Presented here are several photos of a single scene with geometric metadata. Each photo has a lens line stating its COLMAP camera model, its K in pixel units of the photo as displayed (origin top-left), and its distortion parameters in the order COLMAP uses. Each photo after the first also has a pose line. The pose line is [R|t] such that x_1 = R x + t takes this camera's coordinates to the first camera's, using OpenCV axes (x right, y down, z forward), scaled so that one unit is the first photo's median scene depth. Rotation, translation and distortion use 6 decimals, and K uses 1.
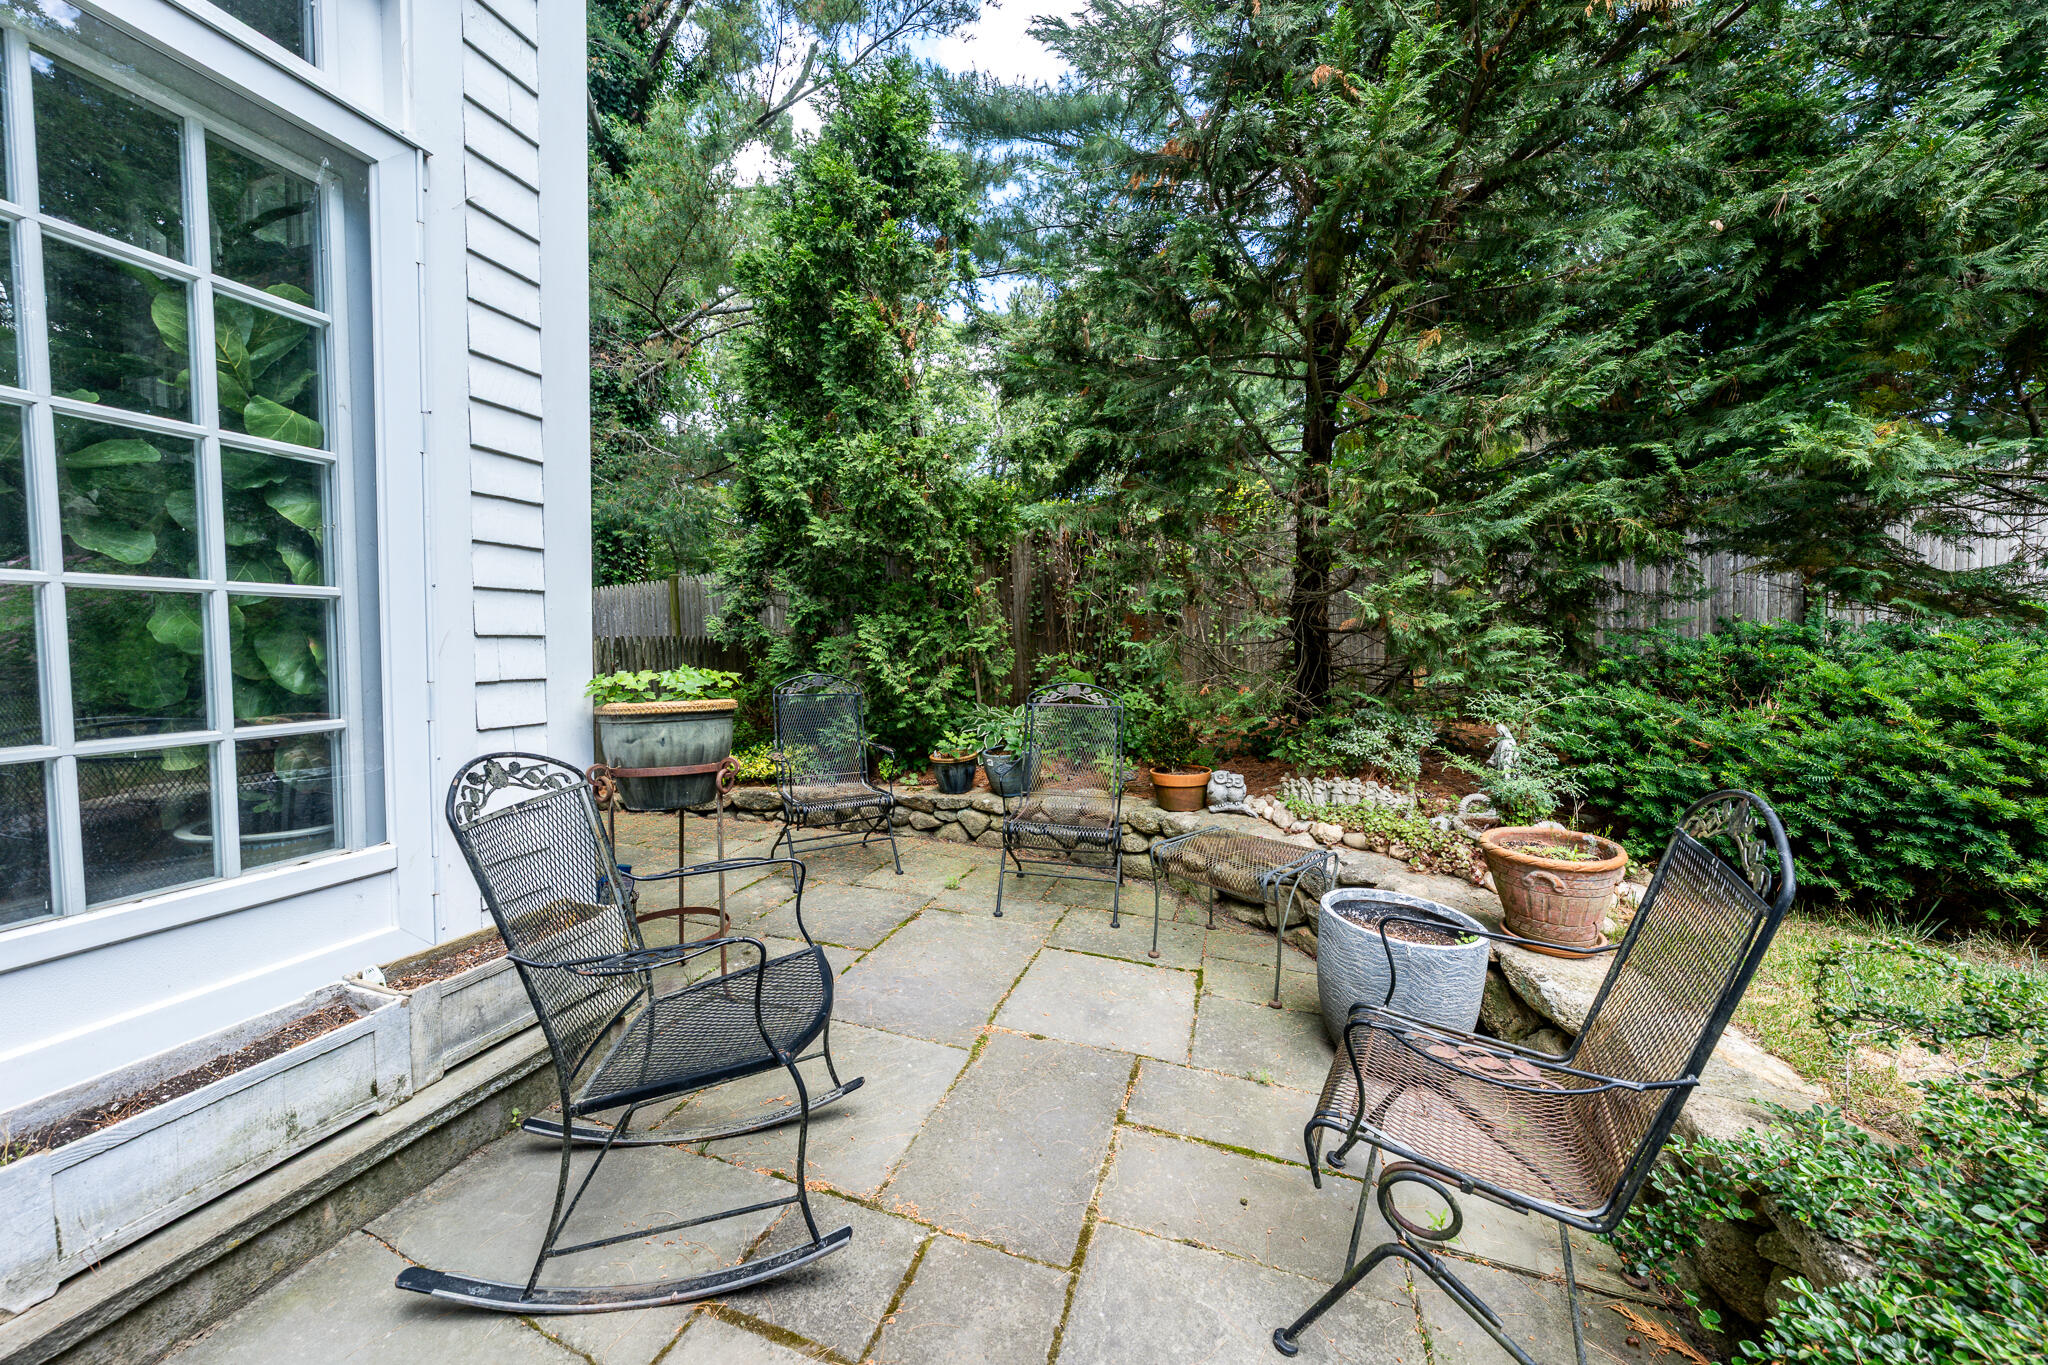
lens RADIAL K [[709.4, 0, 1024.0], [0, 709.4, 682.5], [0, 0, 1]] dist [-0.024291, -0.000029]
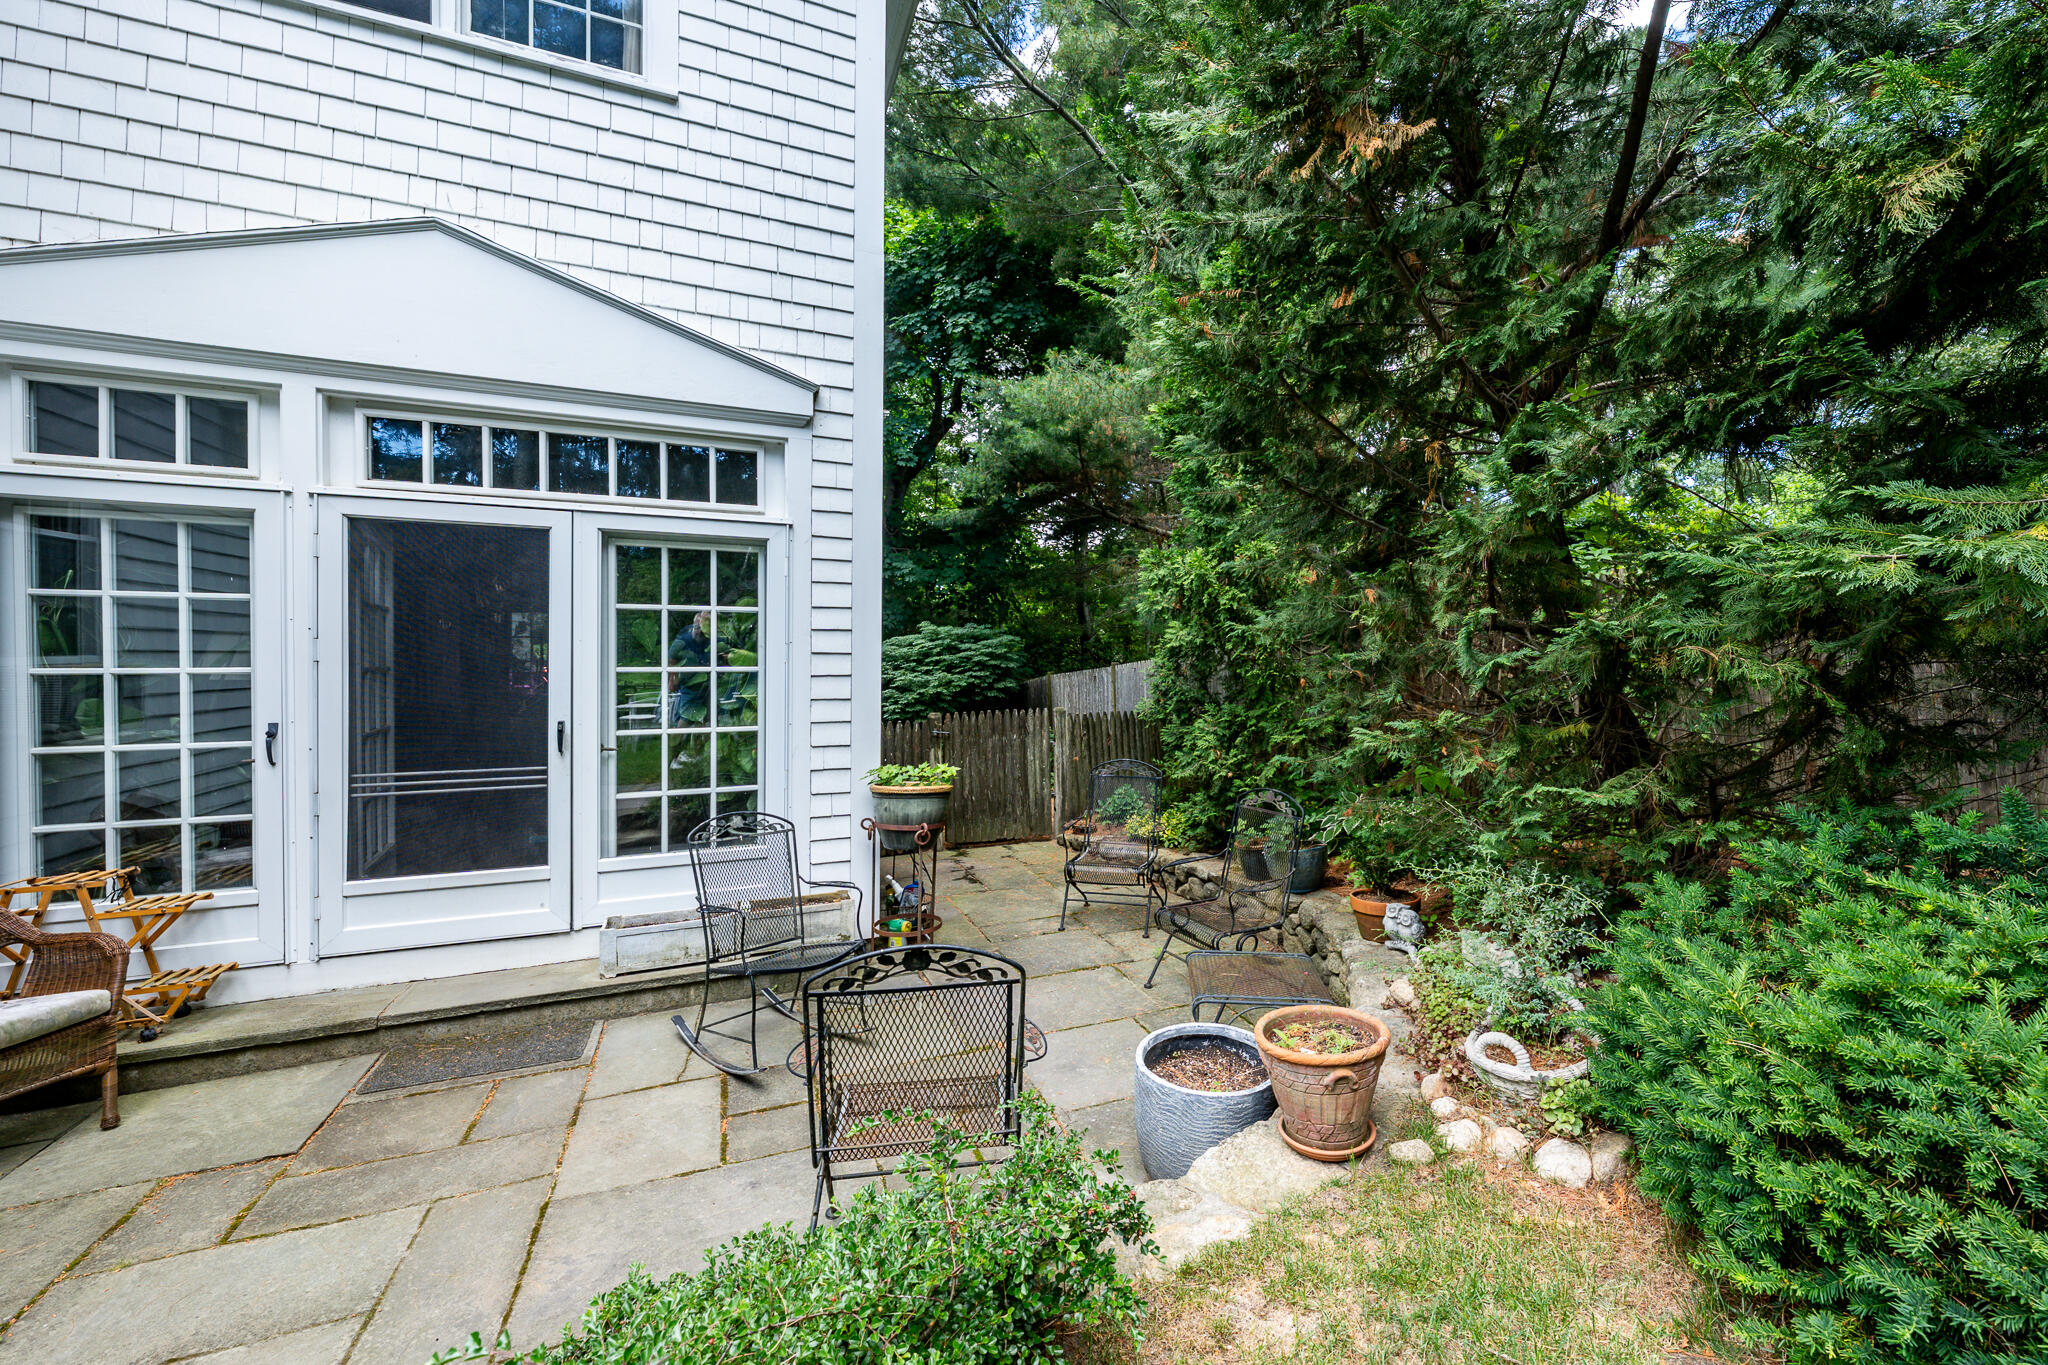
lens RADIAL K [[720.9, 0, 1024.0], [0, 720.9, 682.5], [0, 0, 1]] dist [0.001147, 0.000038]
pose [[0.624180, -0.009826, -0.781219, 1.426381], [-0.036647, 0.998452, -0.041839, -0.217215], [0.780421, 0.054745, 0.622853, 0.200696]]
